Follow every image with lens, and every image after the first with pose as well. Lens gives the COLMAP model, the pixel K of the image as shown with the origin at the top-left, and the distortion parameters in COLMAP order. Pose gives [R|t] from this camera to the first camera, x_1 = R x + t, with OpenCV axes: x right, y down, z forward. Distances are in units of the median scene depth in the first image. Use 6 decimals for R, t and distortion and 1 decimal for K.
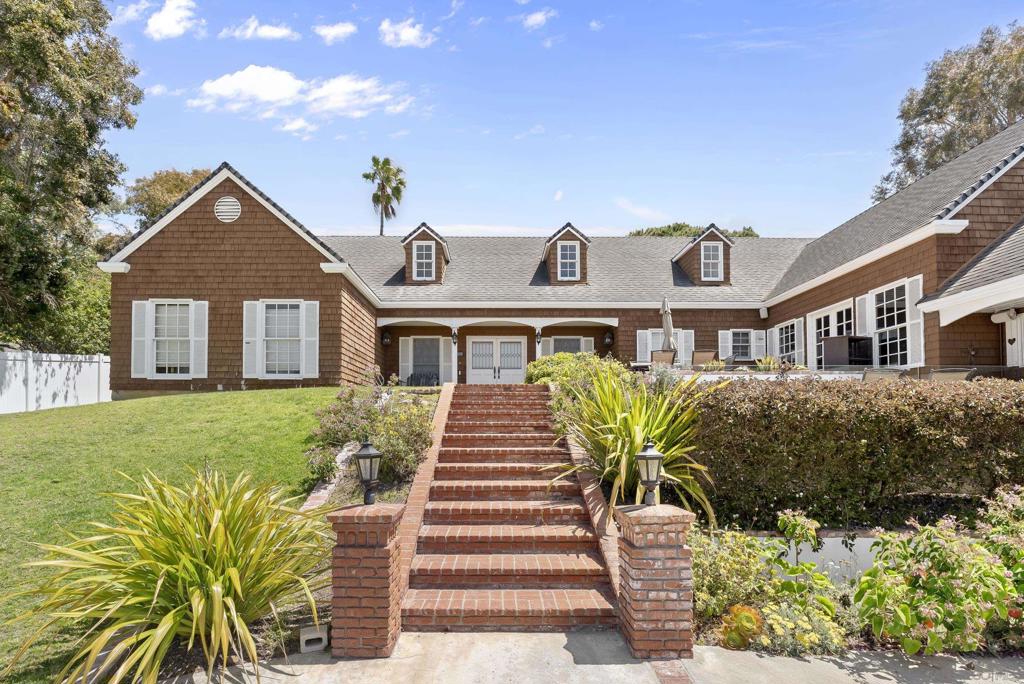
lens RADIAL K [[490.6, 0, 498.8], [0, 490.6, 409.0], [0, 0, 1]] dist [-0.002068, 0.000197]
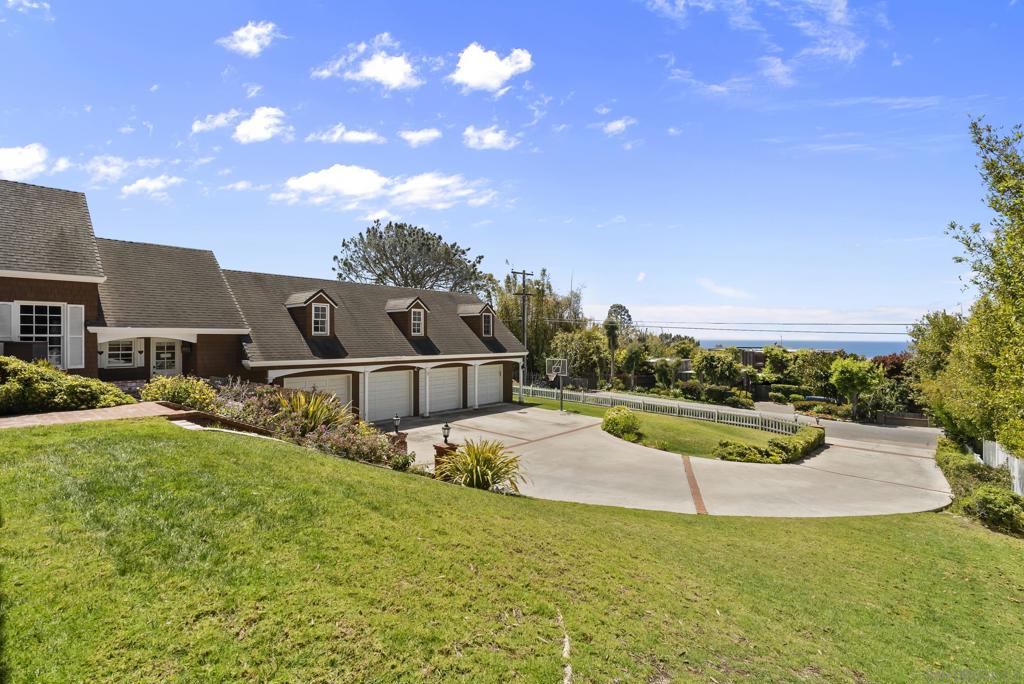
lens RADIAL K [[462.7, 0, 511.1], [0, 462.7, 337.2], [0, 0, 1]] dist [-0.003954, 0.000397]
pose [[-0.746930, 0.003216, 0.664895, -0.658563], [-0.025793, 0.999095, -0.033808, -0.105189], [-0.664402, -0.042402, -0.746172, 0.751624]]
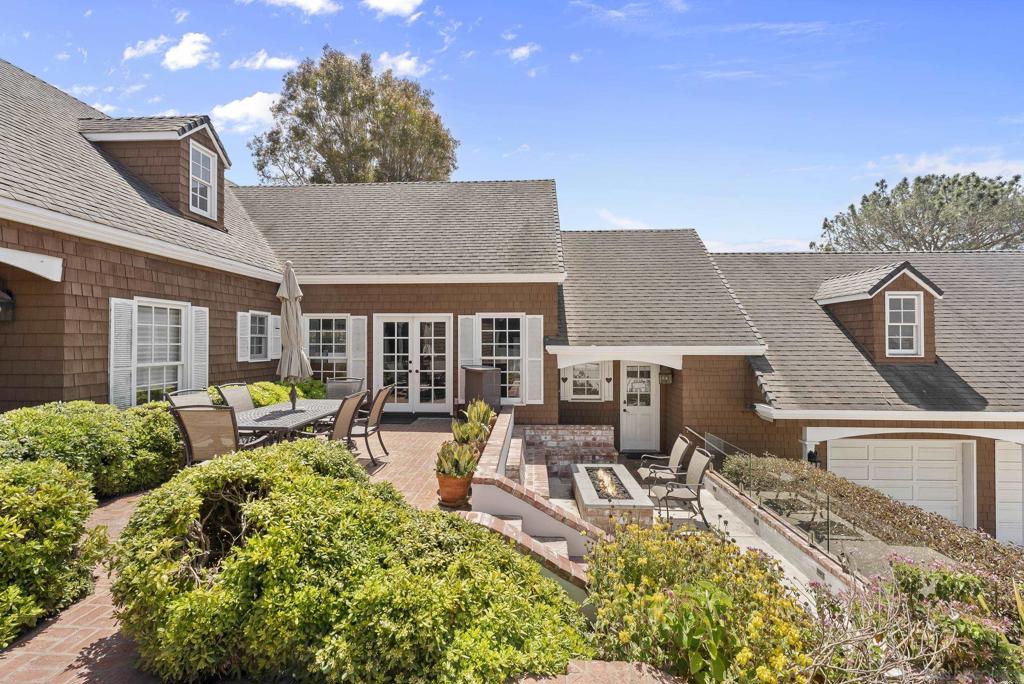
lens RADIAL K [[462.7, 0, 511.1], [0, 462.7, 337.2], [0, 0, 1]] dist [-0.003954, 0.000397]
pose [[0.060465, 0.013455, 0.998080, -0.083854], [-0.041006, 0.999099, -0.010985, -0.137020], [-0.997328, -0.040263, 0.060963, 0.641074]]
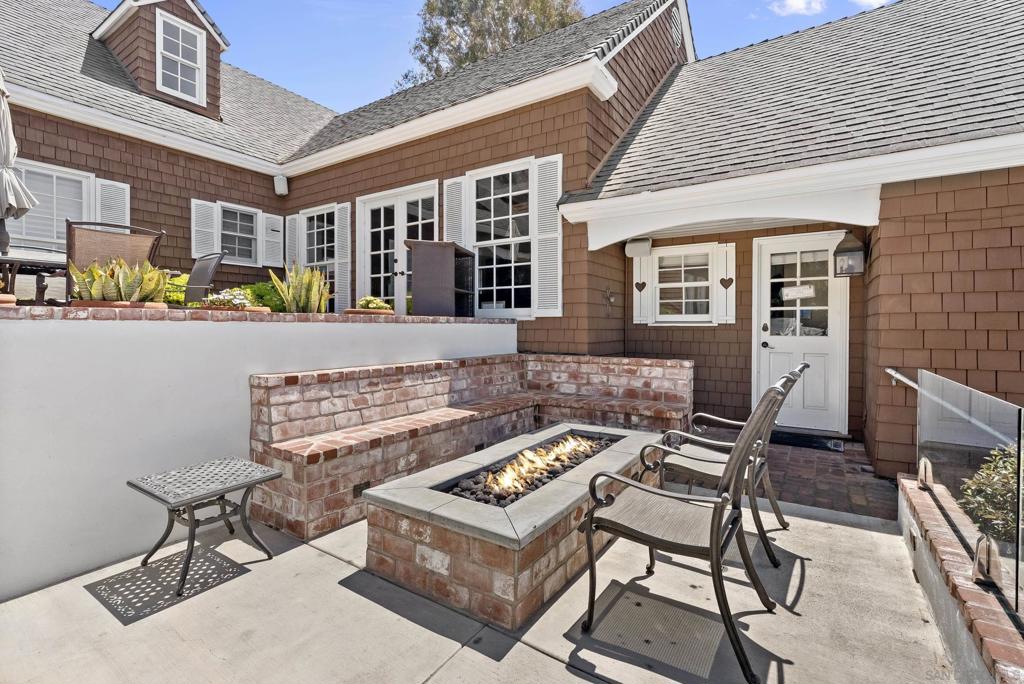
lens RADIAL K [[465.1, 0, 515.1], [0, 465.1, 335.9], [0, 0, 1]] dist [-0.007969, 0.000093]
pose [[0.555761, -0.011665, 0.831260, 0.242409], [-0.036867, 0.998572, 0.038661, -0.052445], [-0.830524, -0.052132, 0.554537, 0.467842]]
